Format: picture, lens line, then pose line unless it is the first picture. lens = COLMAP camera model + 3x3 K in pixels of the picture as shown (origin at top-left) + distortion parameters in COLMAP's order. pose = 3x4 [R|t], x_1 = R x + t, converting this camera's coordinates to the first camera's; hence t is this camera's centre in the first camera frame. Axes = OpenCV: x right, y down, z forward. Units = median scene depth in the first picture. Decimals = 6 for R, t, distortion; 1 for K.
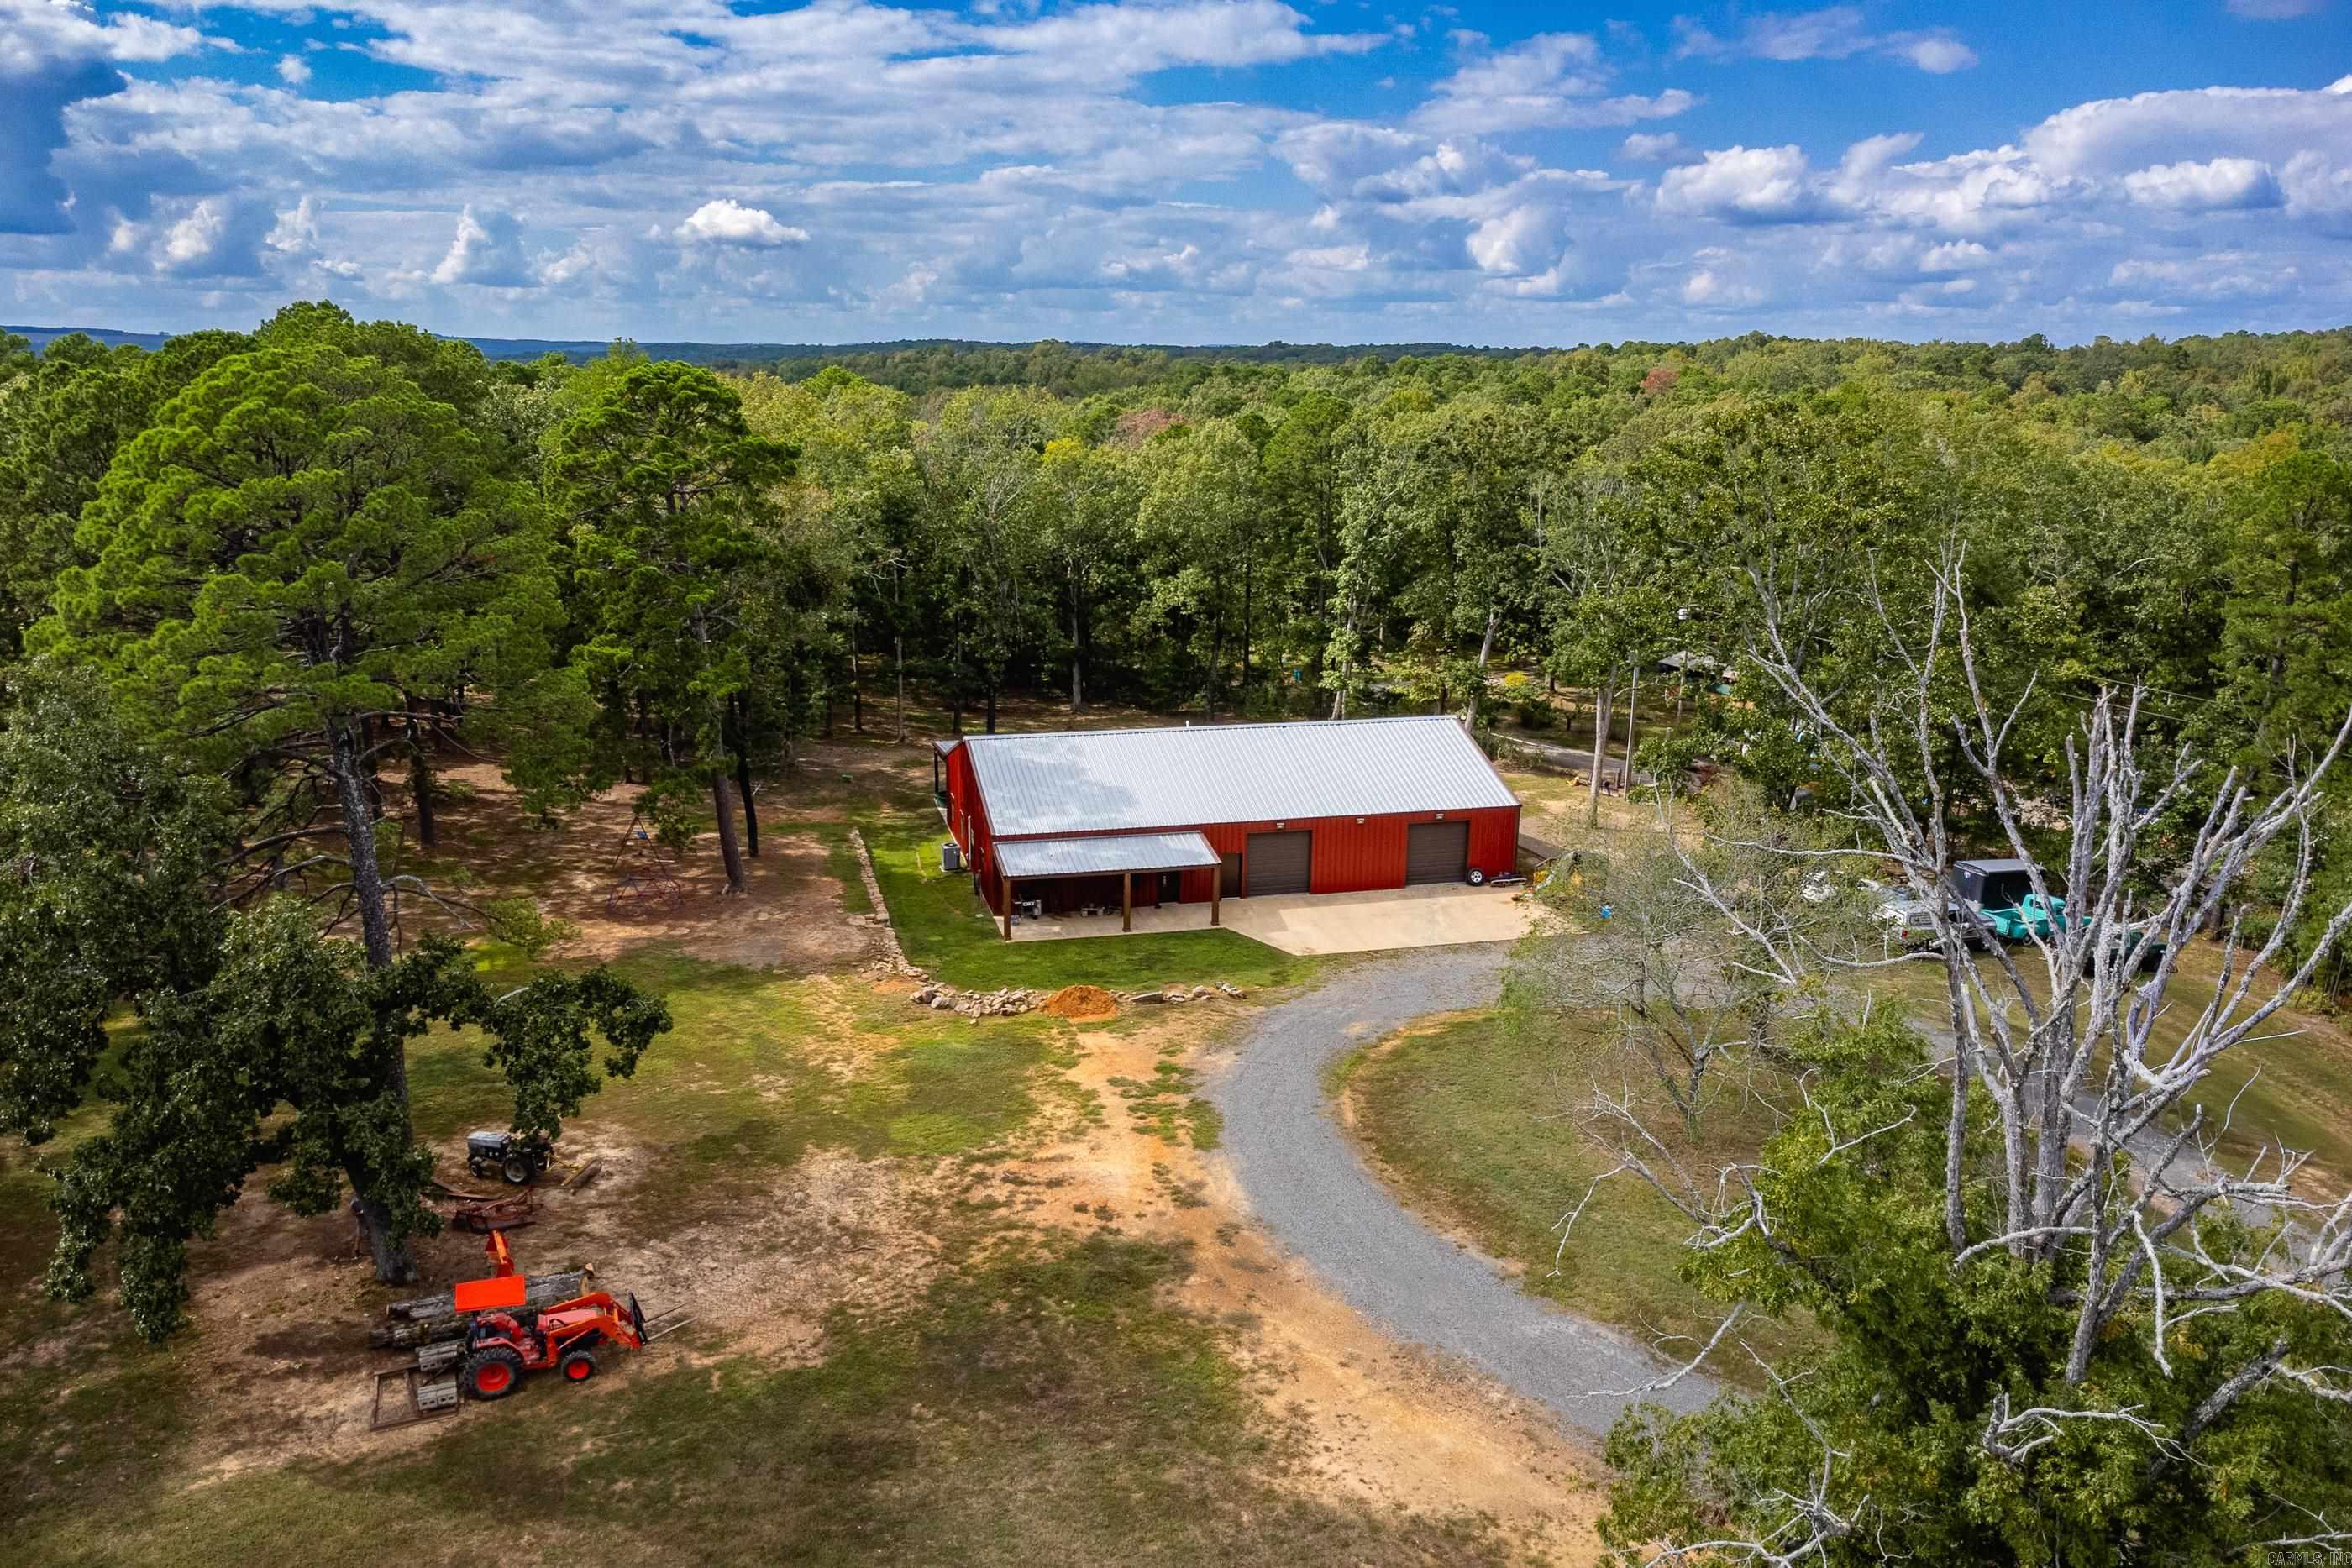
lens RADIAL K [[1675.6, 0, 1176.0], [0, 1675.6, 784.0], [0, 0, 1]] dist [-0.041433, 0.000826]
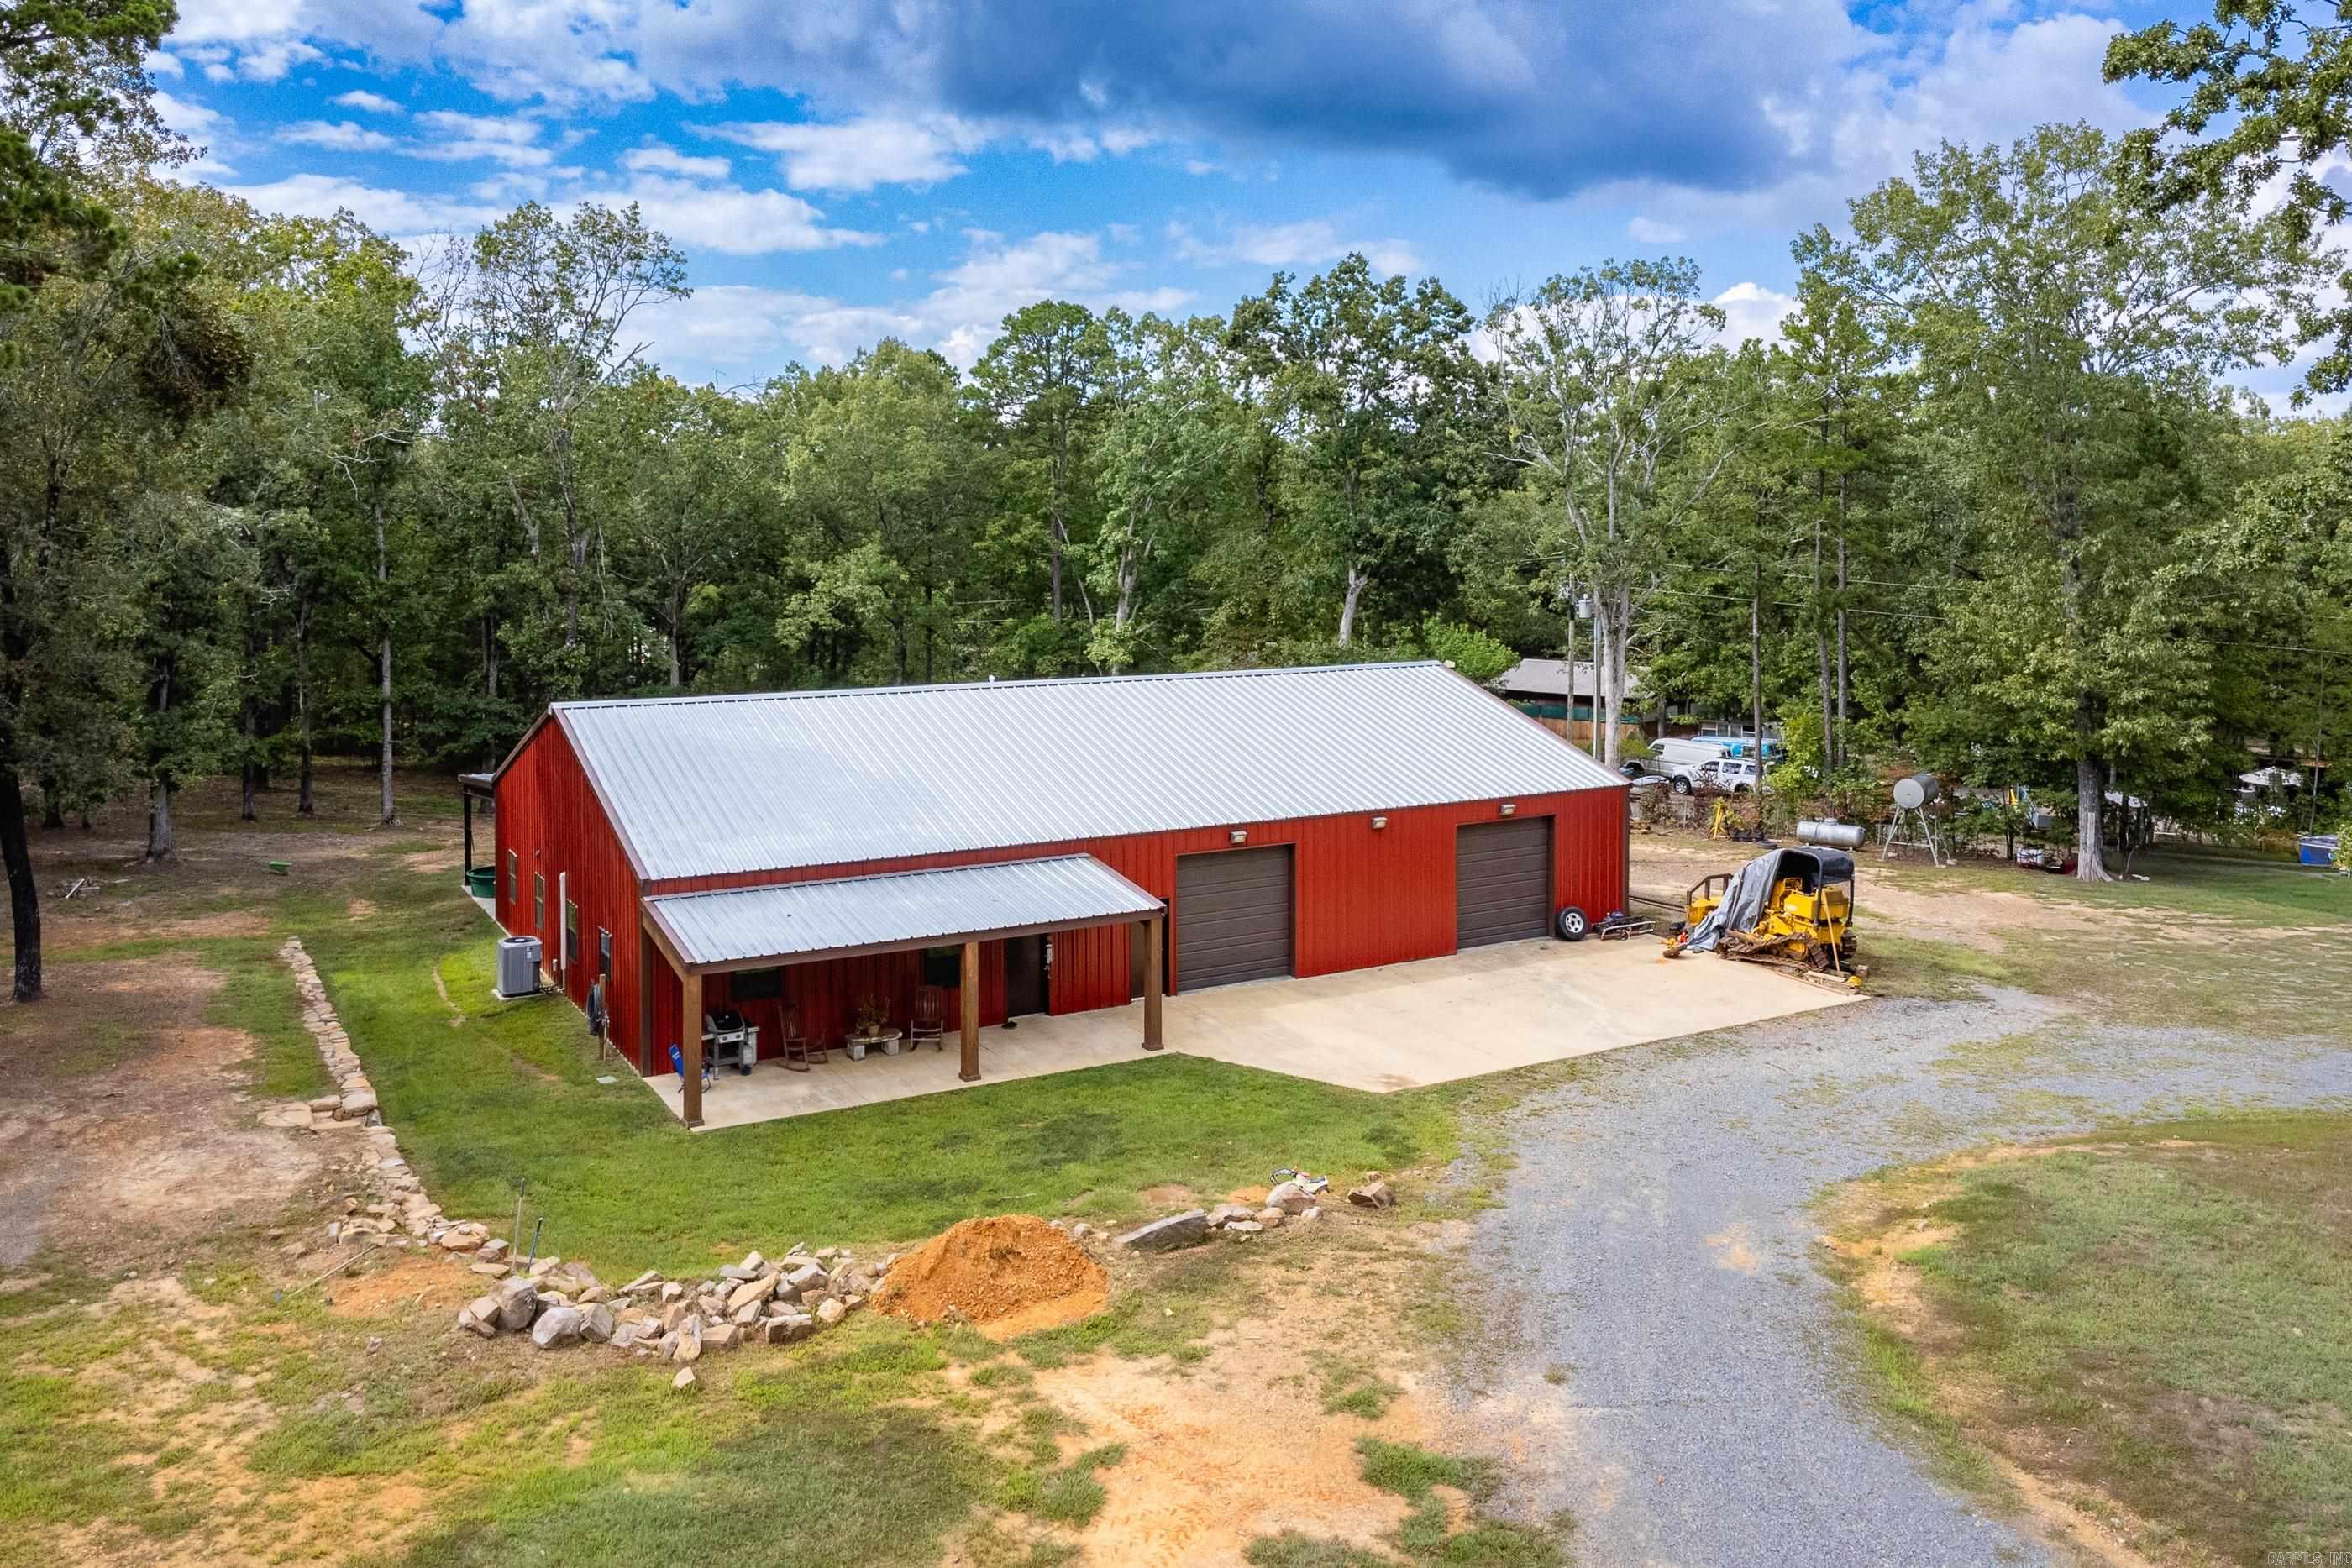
lens RADIAL K [[1722.1, 0, 1144.3], [0, 1722.1, 551.2], [0, 0, 1]] dist [0.002630, 0.002622]
pose [[0.964887, -0.014836, 0.262245, -0.098392], [0.077842, 0.969705, -0.231545, 0.060435], [-0.250865, 0.243828, 0.936811, 0.524753]]
